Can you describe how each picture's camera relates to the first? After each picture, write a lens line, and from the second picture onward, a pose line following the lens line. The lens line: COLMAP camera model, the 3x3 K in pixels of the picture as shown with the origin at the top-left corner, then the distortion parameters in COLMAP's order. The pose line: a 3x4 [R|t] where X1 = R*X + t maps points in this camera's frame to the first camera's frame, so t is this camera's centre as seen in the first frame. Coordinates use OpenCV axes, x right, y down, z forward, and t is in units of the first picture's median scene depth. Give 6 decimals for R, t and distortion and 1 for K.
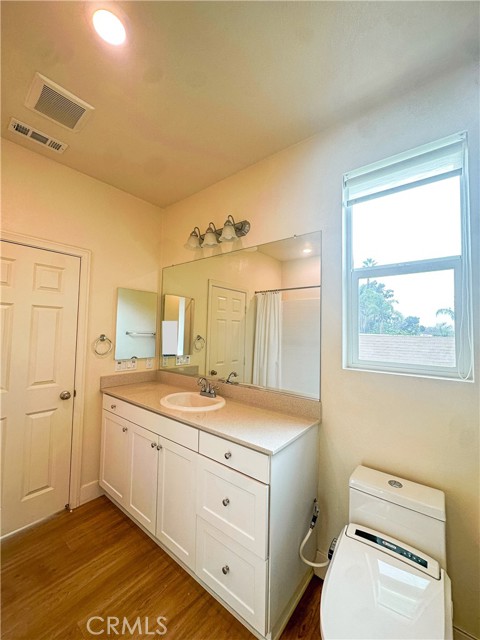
lens RADIAL K [[256.4, 0, 240.0], [0, 256.4, 320.0], [0, 0, 1]] dist [0.003088, 0.000444]
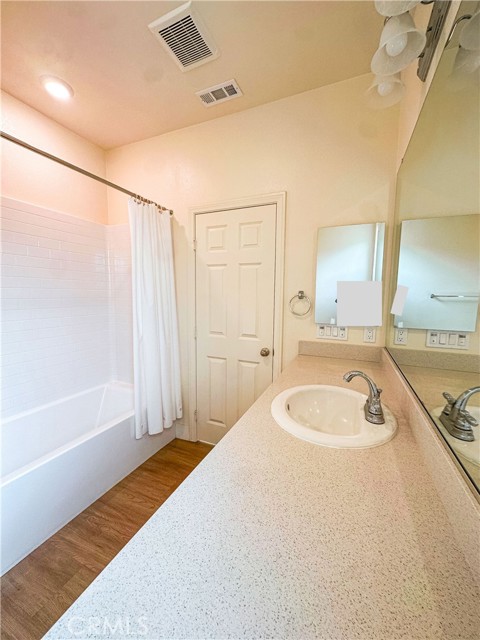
lens RADIAL K [[256.4, 0, 240.0], [0, 256.4, 320.0], [0, 0, 1]] dist [0.003088, 0.000444]
pose [[0.261442, 0.076991, -0.962144, 0.230028], [0.035311, 0.995384, 0.089246, 0.072906], [0.964573, -0.057307, 0.257516, 0.623668]]
